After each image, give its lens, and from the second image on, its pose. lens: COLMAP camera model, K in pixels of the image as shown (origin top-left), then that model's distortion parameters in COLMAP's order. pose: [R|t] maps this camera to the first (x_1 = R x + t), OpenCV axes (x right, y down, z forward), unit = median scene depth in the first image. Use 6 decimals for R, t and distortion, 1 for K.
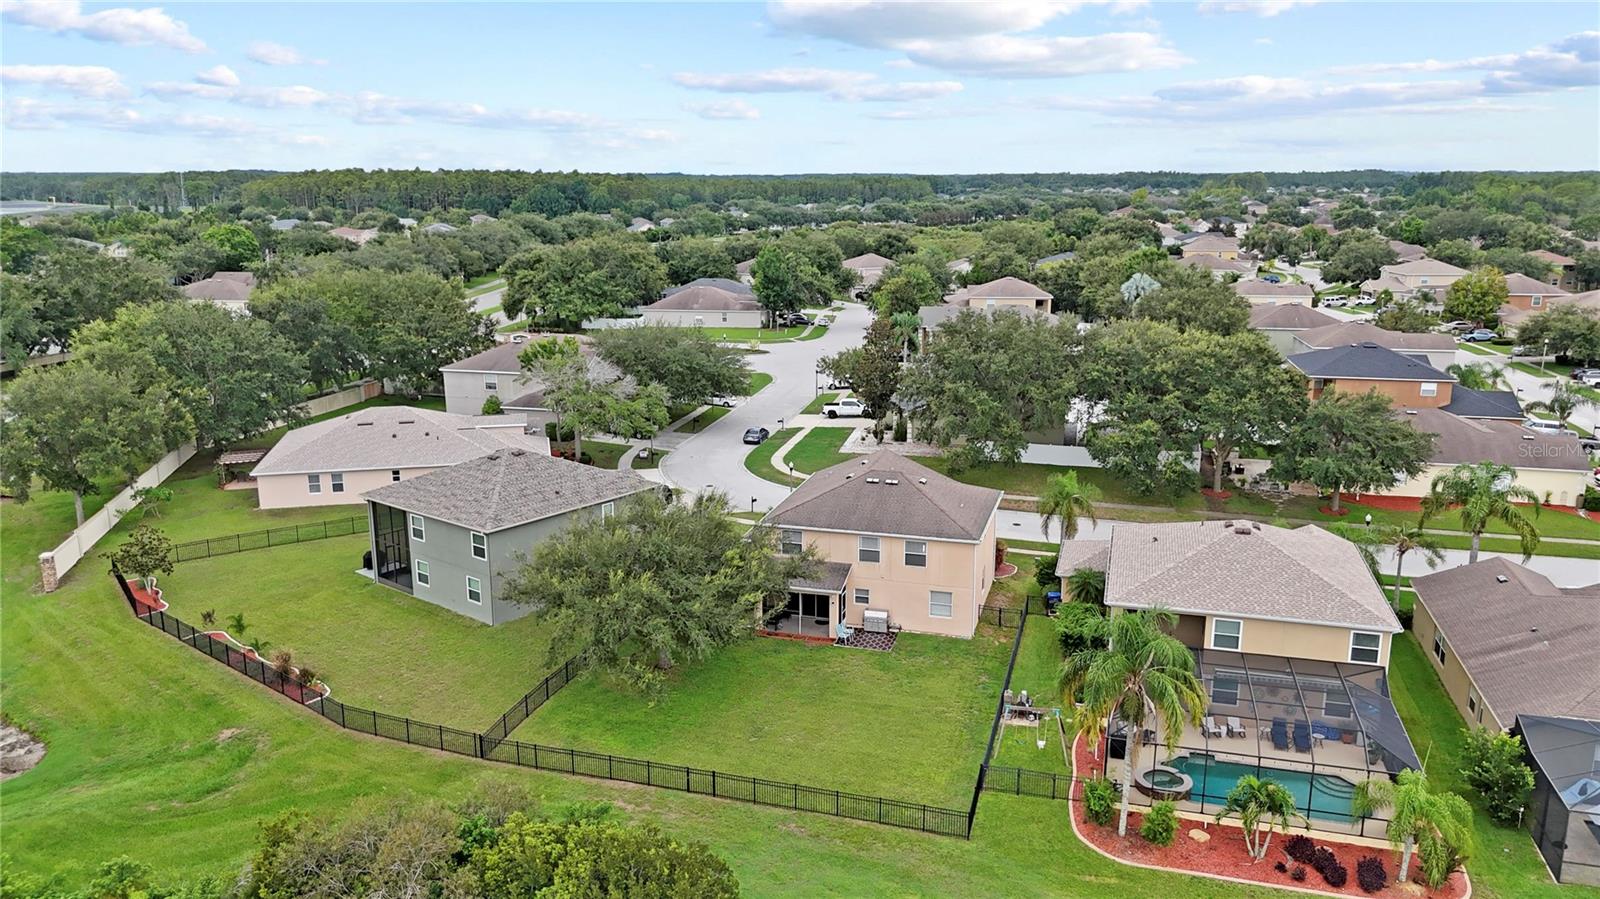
lens RADIAL K [[1186.4, 0, 800.0], [0, 1186.4, 449.5], [0, 0, 1]] dist [0.104556, -0.152821]
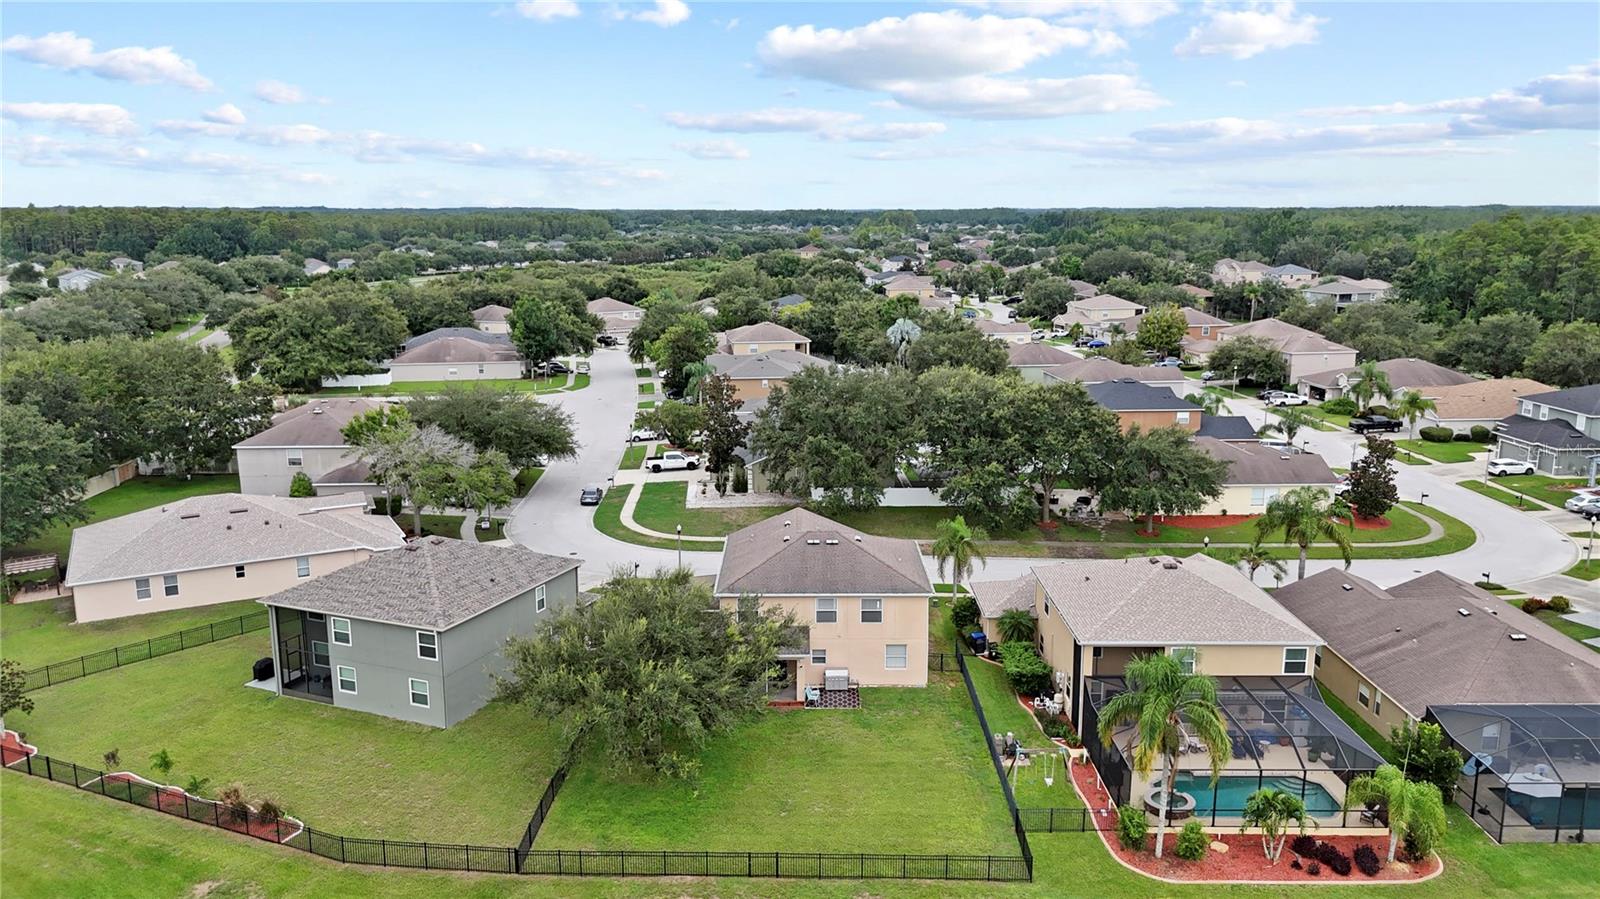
lens RADIAL K [[1180.6, 0, 800.0], [0, 1180.6, 449.5], [0, 0, 1]] dist [0.077473, -0.084808]
pose [[0.961237, -0.055781, 0.270020, -0.192138], [0.062798, 0.997874, -0.017409, -0.032067], [-0.268475, 0.033691, 0.962697, 0.011237]]
